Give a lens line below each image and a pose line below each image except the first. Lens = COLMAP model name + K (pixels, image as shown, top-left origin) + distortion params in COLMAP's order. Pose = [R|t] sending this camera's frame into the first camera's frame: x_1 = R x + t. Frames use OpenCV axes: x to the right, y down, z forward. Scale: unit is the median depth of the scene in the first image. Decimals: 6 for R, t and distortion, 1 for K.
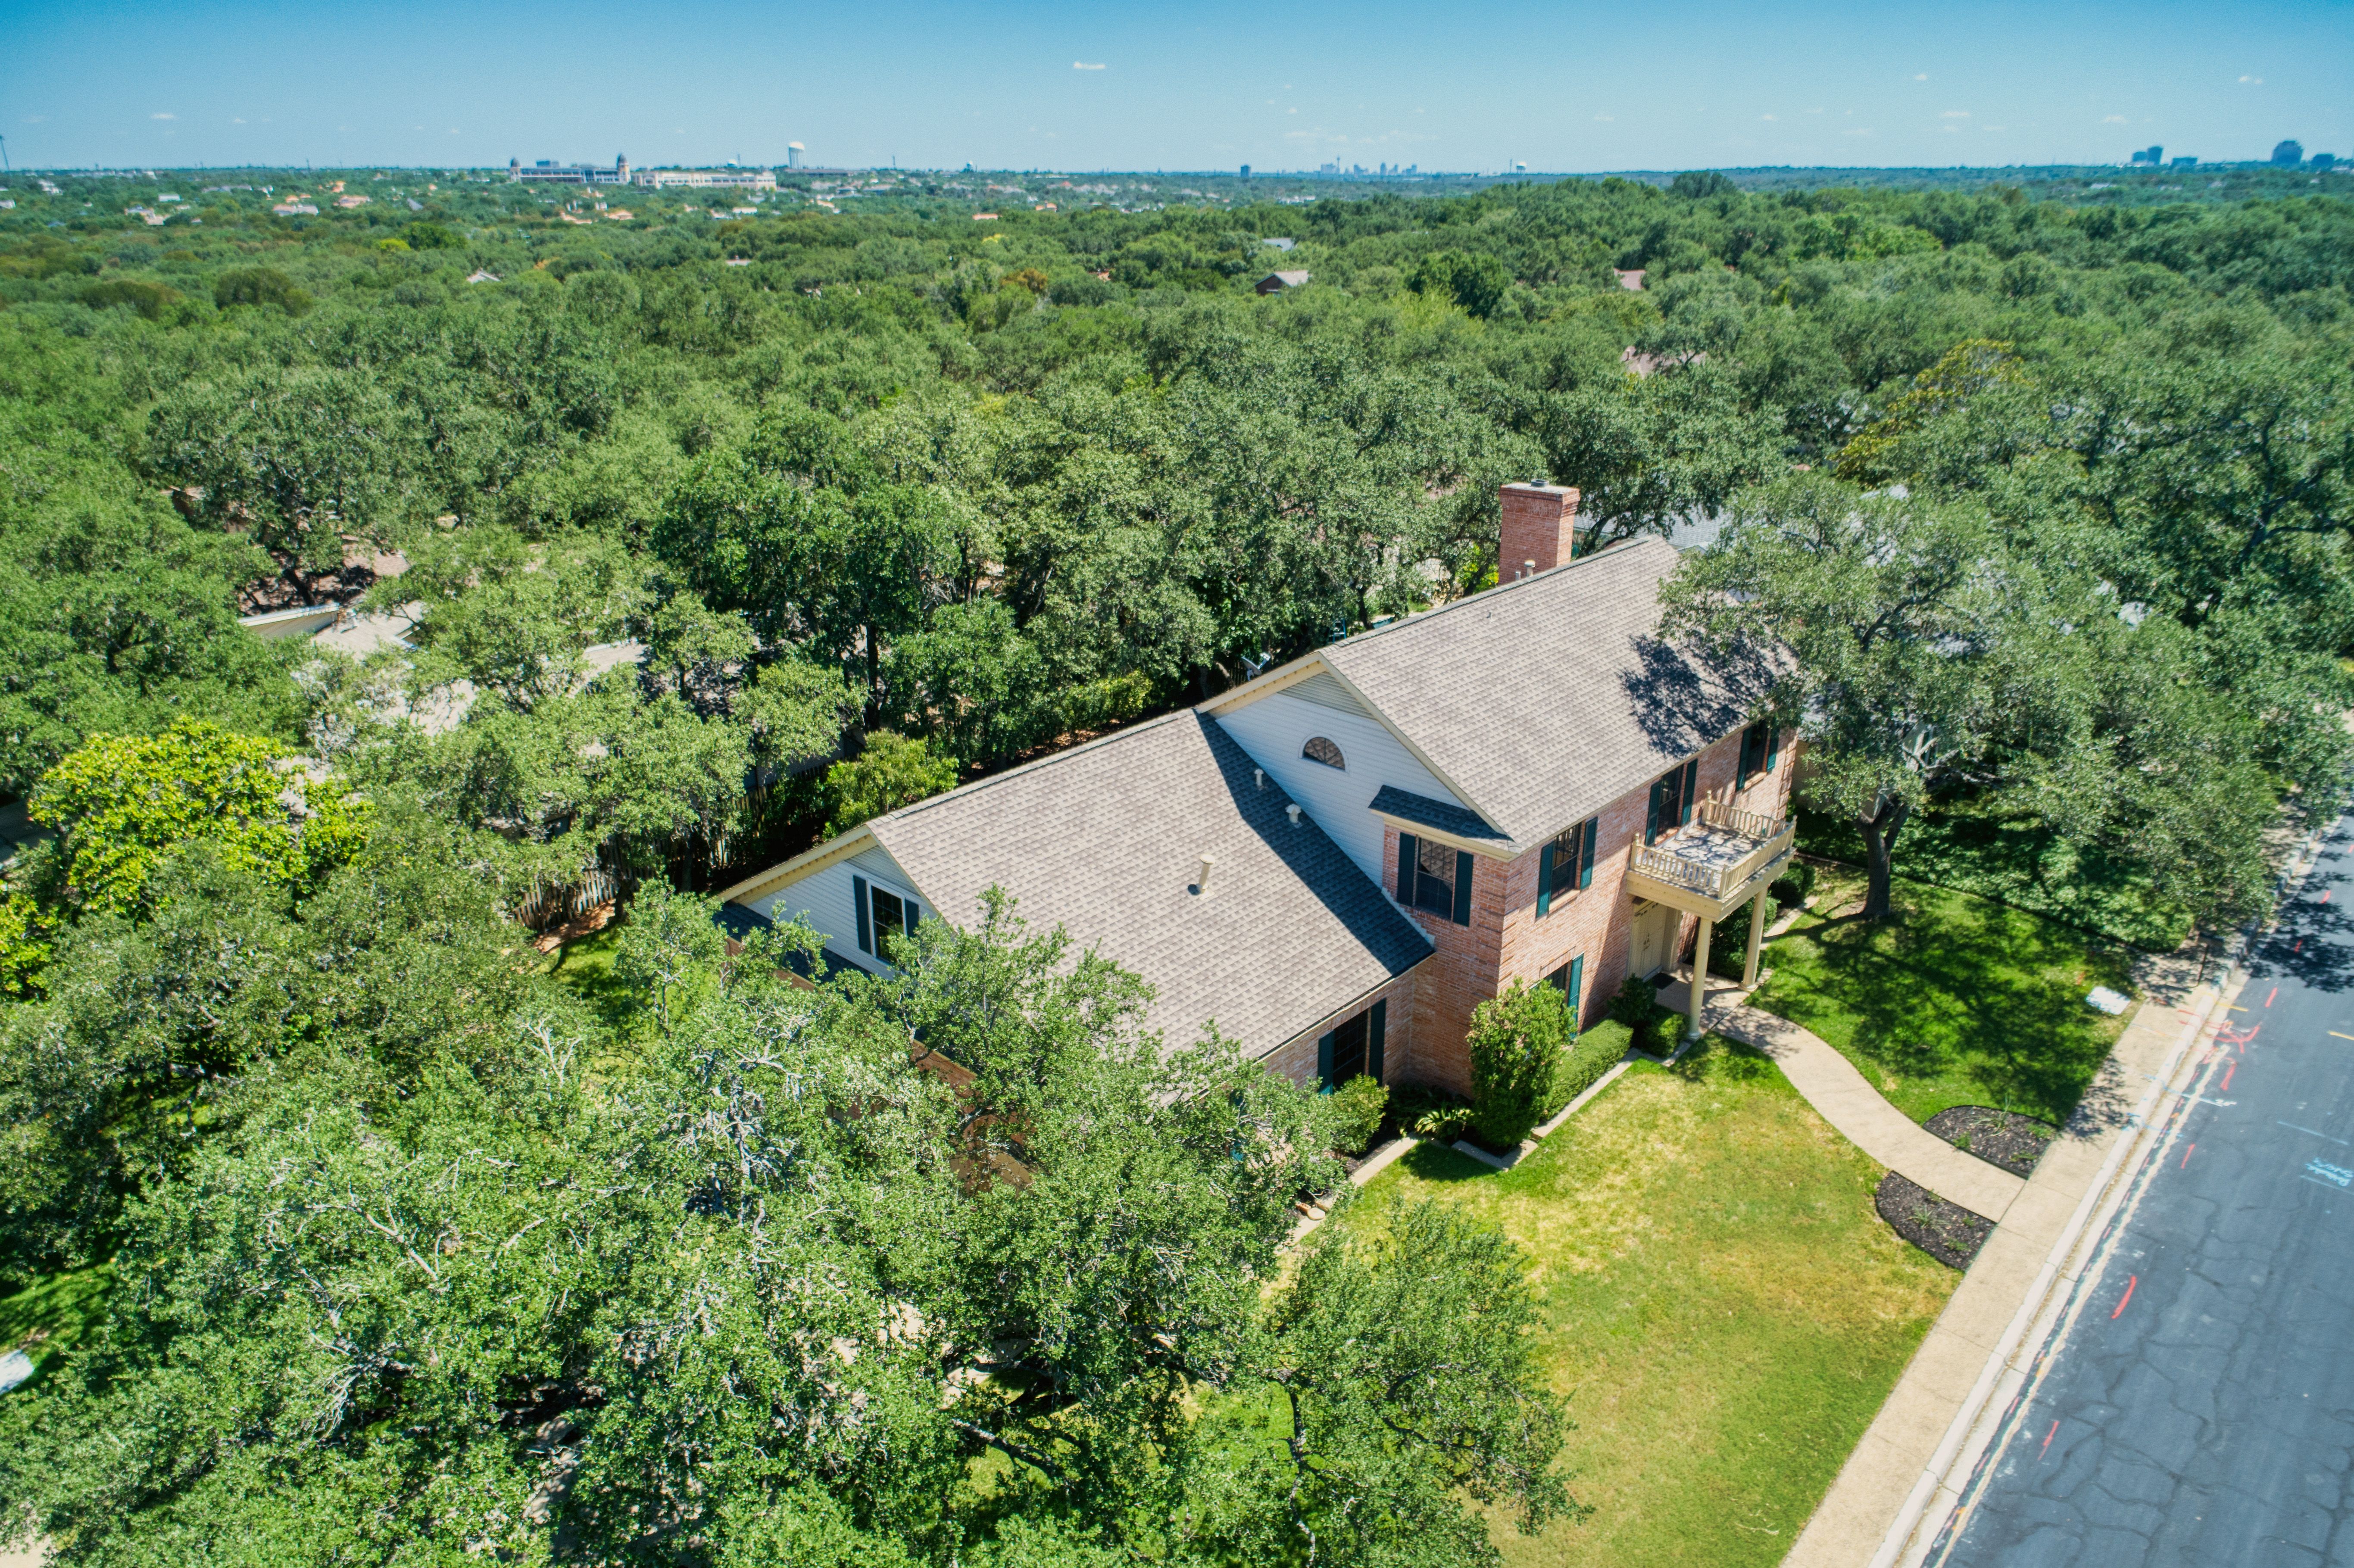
lens RADIAL K [[1580.8, 0, 1182.4], [0, 1580.8, 784.7], [0, 0, 1]] dist [0.001575, 0.004790]
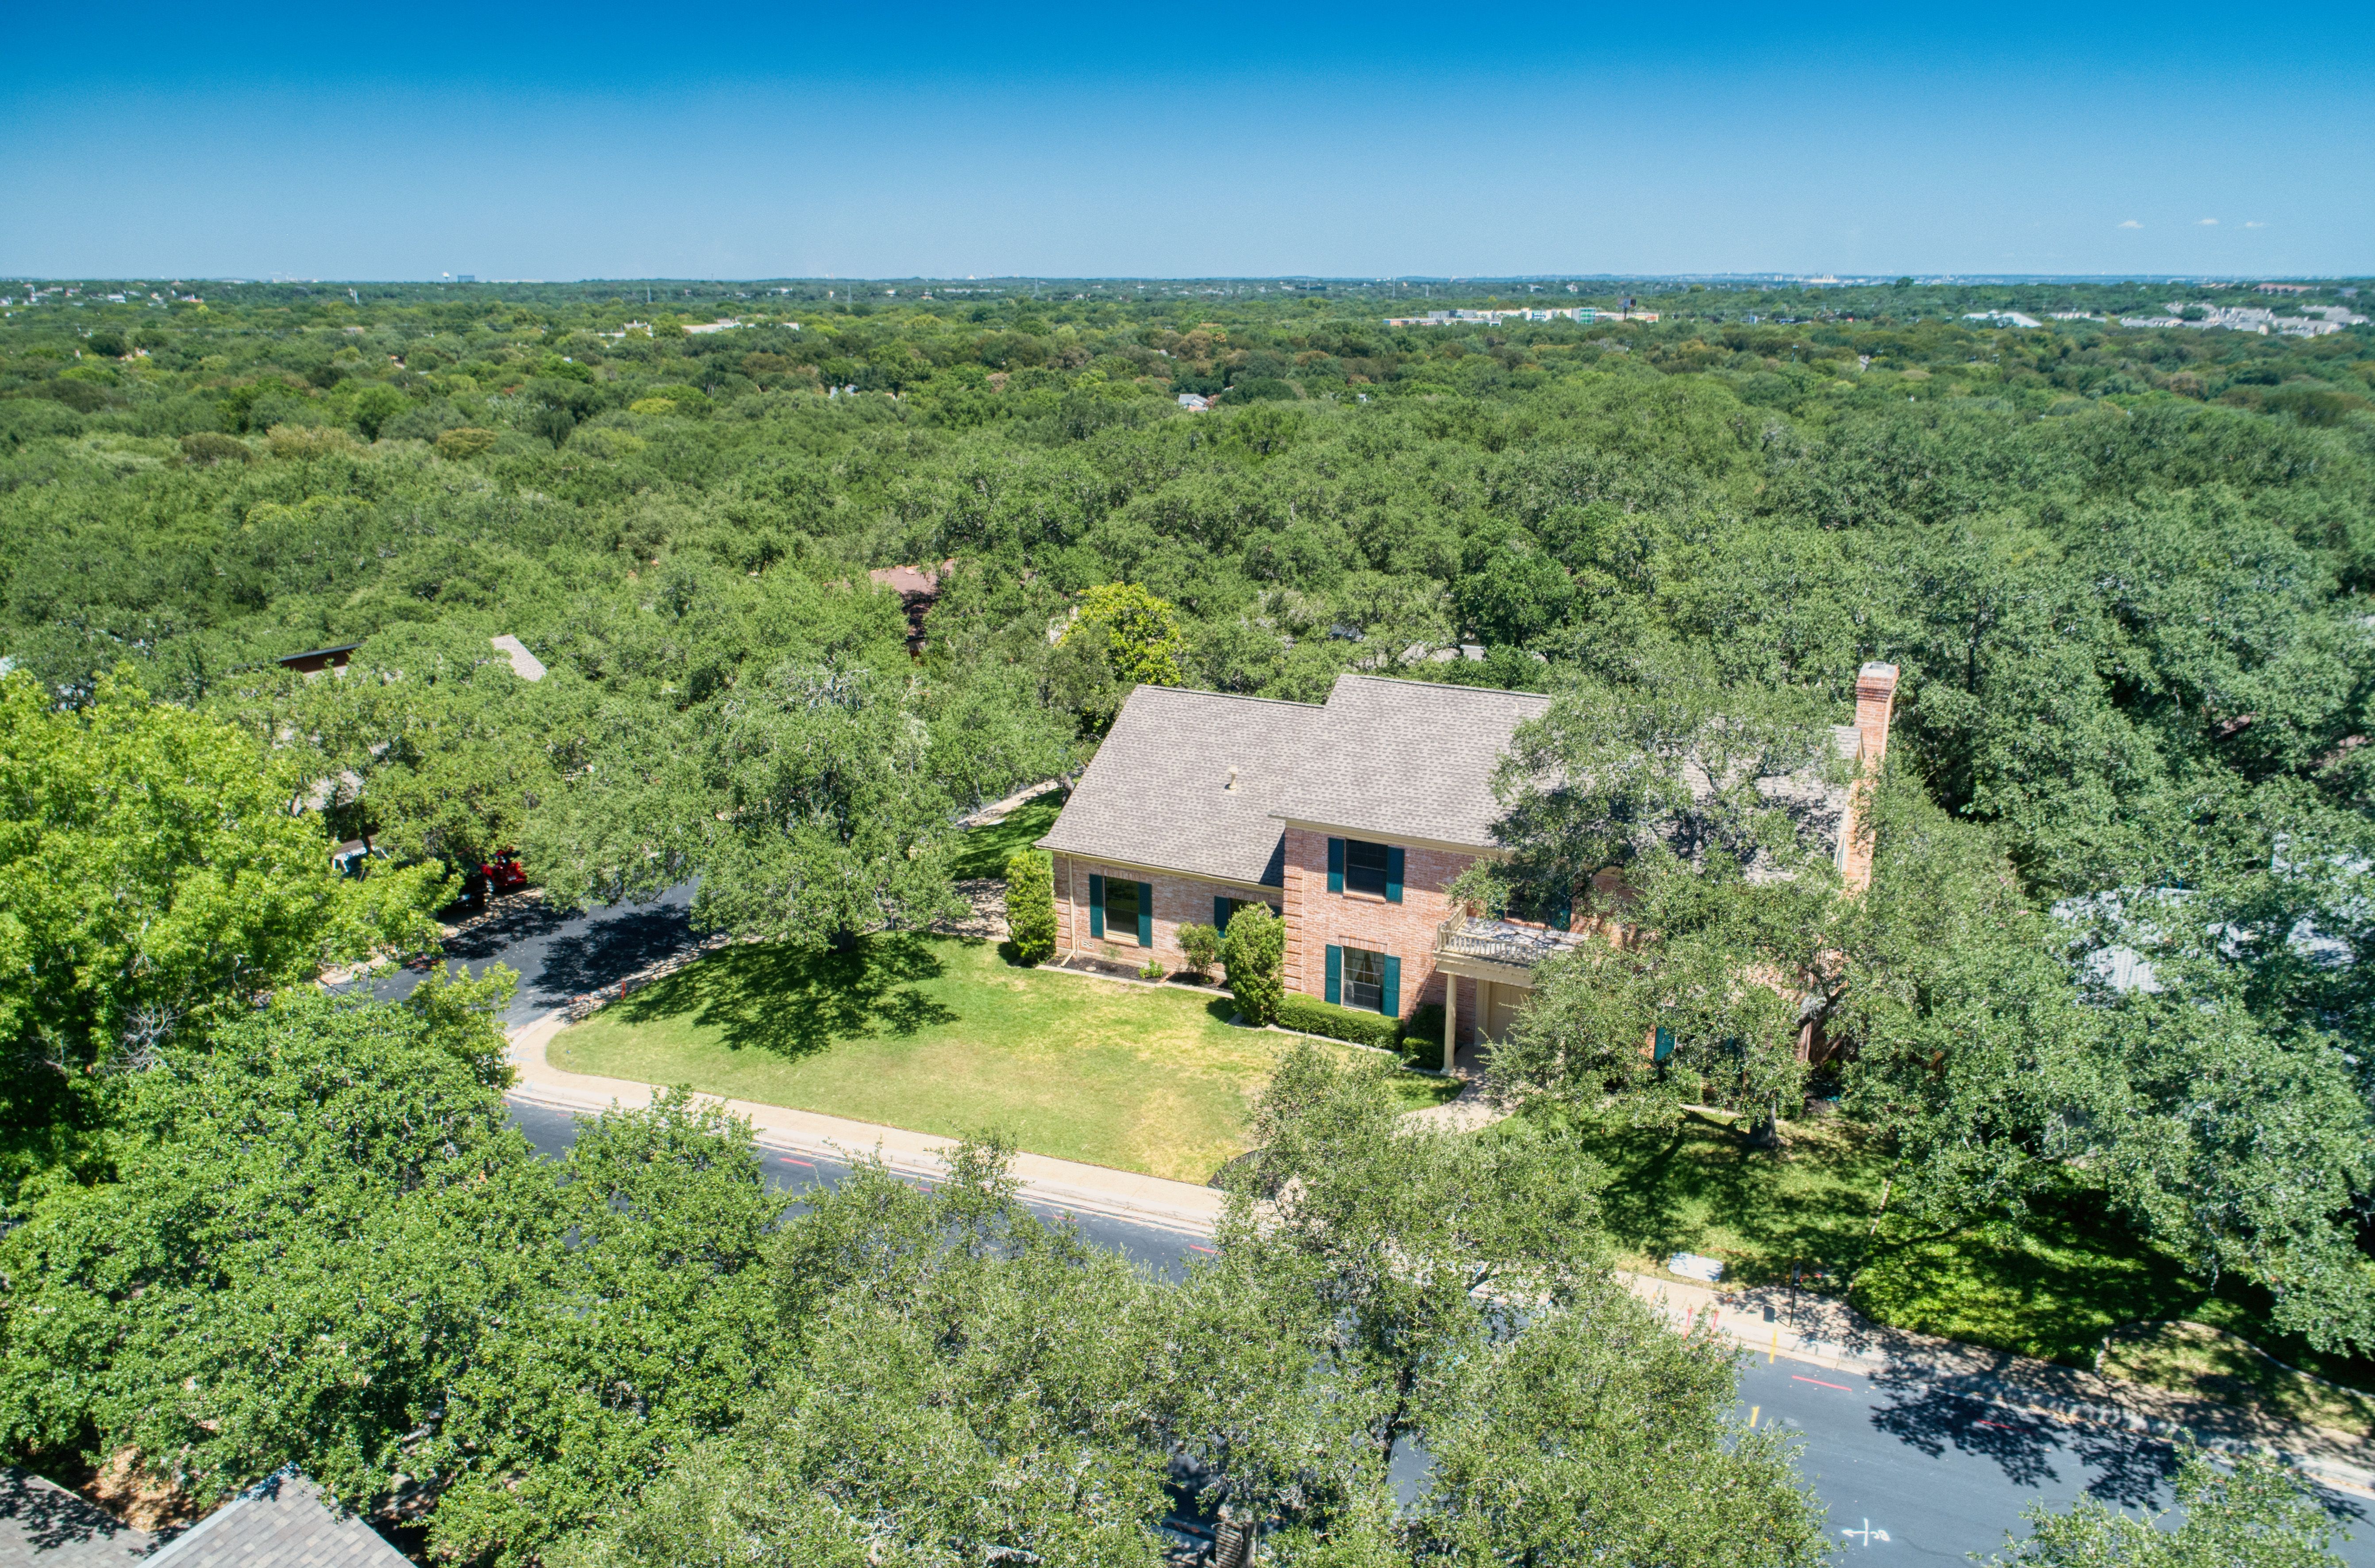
lens RADIAL K [[1635.2, 0, 1187.5], [0, 1635.2, 784.0], [0, 0, 1]] dist [-0.001753, 0.005054]
pose [[0.263606, 0.284029, -0.921867, 1.200230], [-0.343807, 0.920572, 0.185319, -0.180721], [0.901281, 0.268094, 0.340320, 0.308483]]
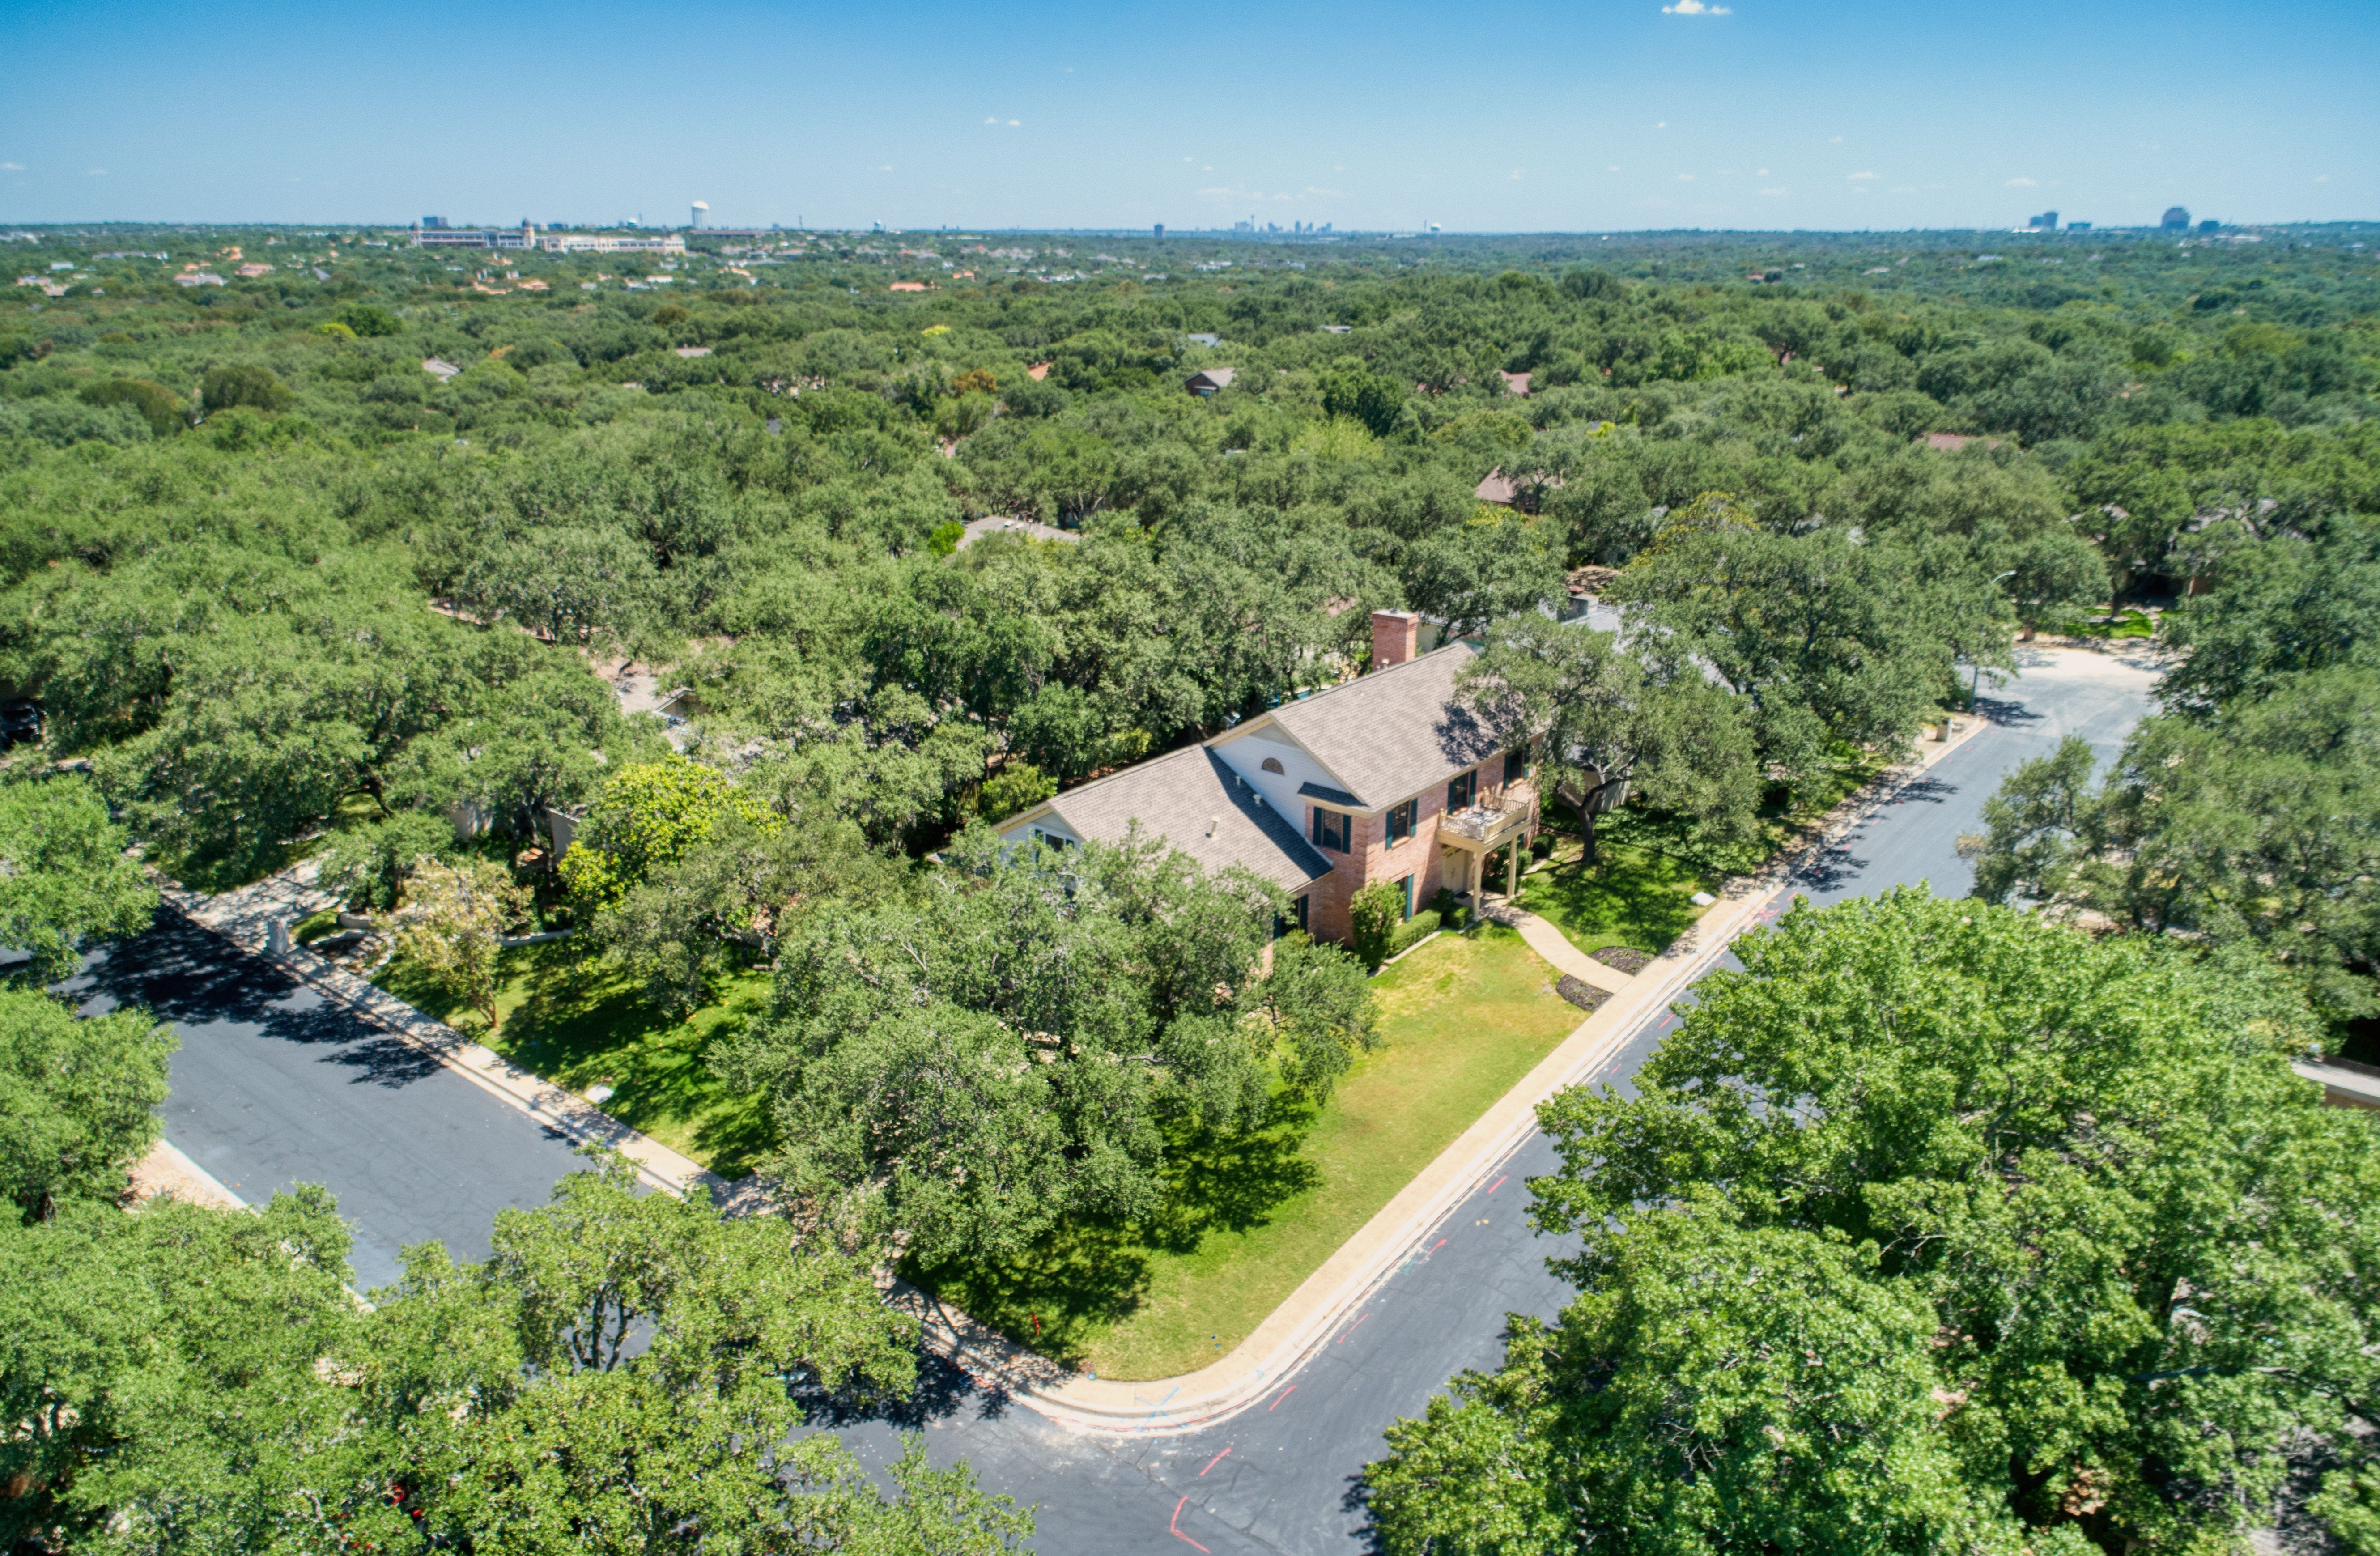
lens RADIAL K [[1638.8, 0, 1190.0], [0, 1638.8, 778.0], [0, 0, 1]] dist [-0.001753, 0.005054]
pose [[0.998466, -0.013643, 0.053670, -0.095533], [0.016124, 0.998808, -0.046062, 0.068855], [-0.052977, 0.046857, 0.997496, -0.788806]]
